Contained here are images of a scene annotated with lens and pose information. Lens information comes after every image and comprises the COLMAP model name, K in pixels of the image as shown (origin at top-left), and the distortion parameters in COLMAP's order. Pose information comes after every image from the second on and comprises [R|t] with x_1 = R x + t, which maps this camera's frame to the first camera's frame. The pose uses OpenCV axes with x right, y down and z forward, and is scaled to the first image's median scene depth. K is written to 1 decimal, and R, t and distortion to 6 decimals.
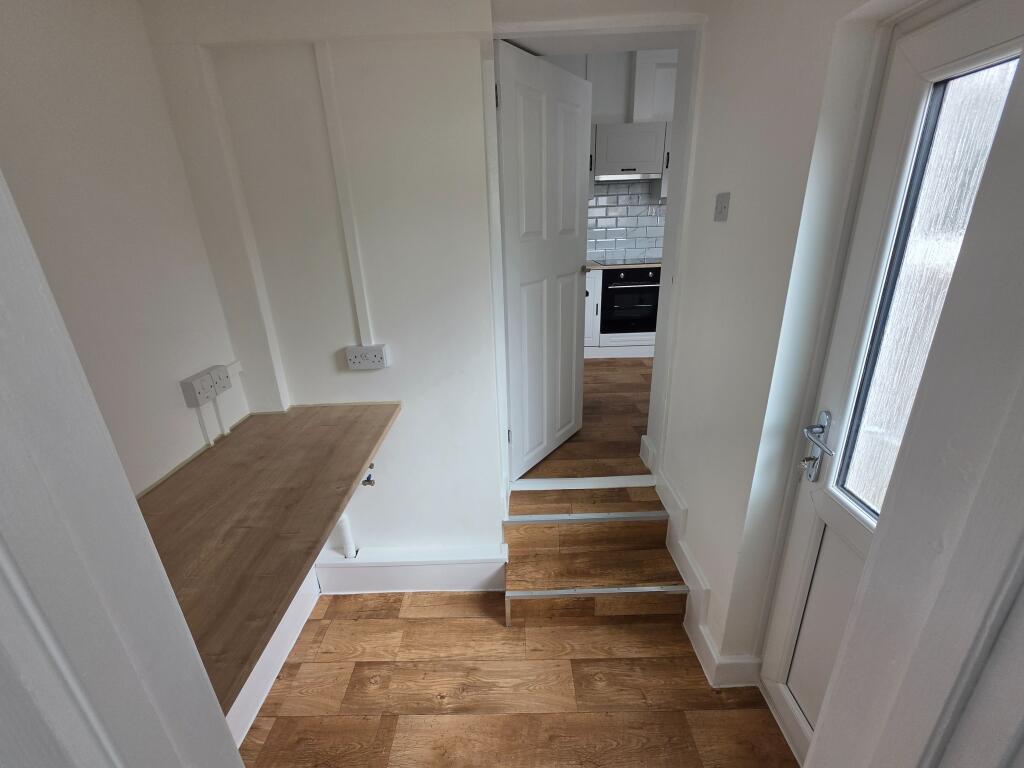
lens RADIAL K [[413.0, 0, 508.4], [0, 413.0, 375.5], [0, 0, 1]] dist [-0.011558, 0.000054]
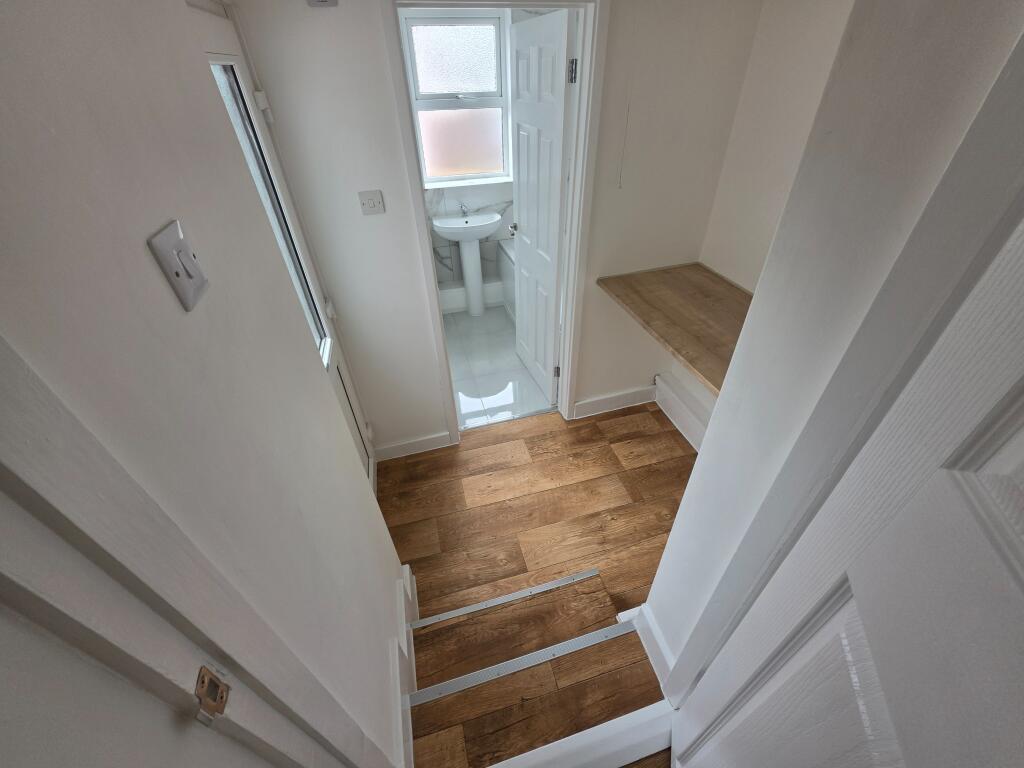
lens RADIAL K [[413.0, 0, 511.9], [0, 413.0, 385.5], [0, 0, 1]] dist [-0.011558, 0.000054]
pose [[-0.959631, 0.220485, -0.174630, 0.296099], [-0.028592, 0.541190, 0.840414, -0.585638], [0.279807, 0.811480, -0.513038, 1.219432]]
